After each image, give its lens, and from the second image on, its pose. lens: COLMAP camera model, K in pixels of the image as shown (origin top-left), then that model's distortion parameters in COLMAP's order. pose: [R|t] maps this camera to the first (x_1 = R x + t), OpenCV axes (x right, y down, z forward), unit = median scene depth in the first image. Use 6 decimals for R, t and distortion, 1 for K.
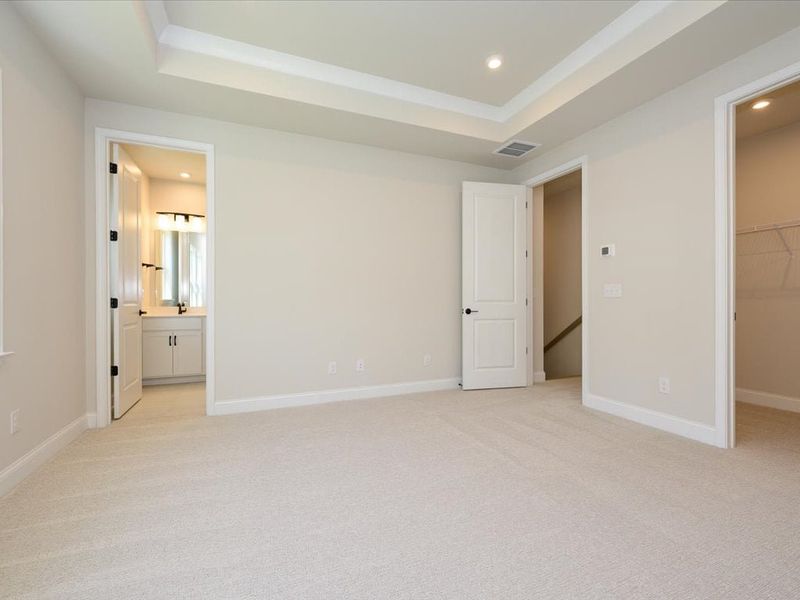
lens RADIAL K [[358.9, 0, 400.0], [0, 358.9, 300.0], [0, 0, 1]] dist [-0.000432, 0.000117]
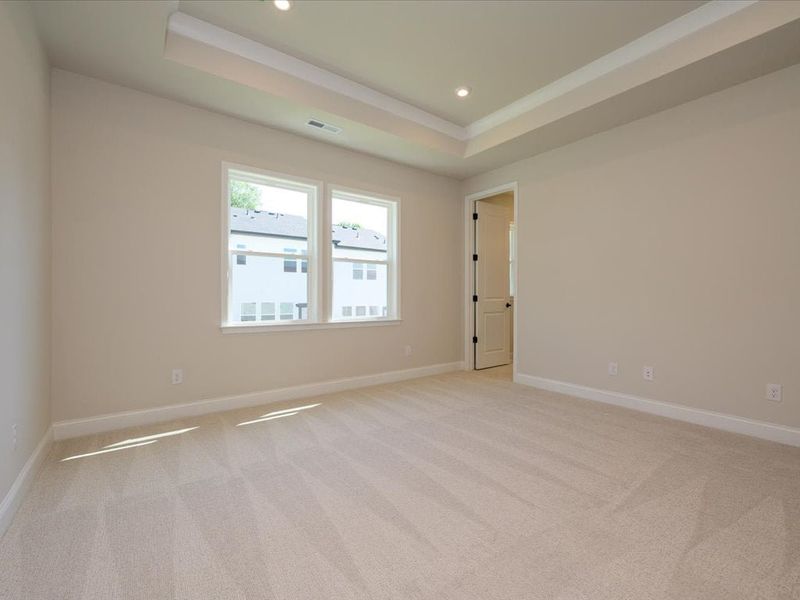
lens RADIAL K [[358.9, 0, 400.0], [0, 358.9, 300.0], [0, 0, 1]] dist [-0.000432, 0.000117]
pose [[0.245492, 0.011764, -0.969327, 0.711351], [-0.002203, 0.999931, 0.011578, -0.003643], [0.969396, -0.000707, 0.245501, 0.261351]]
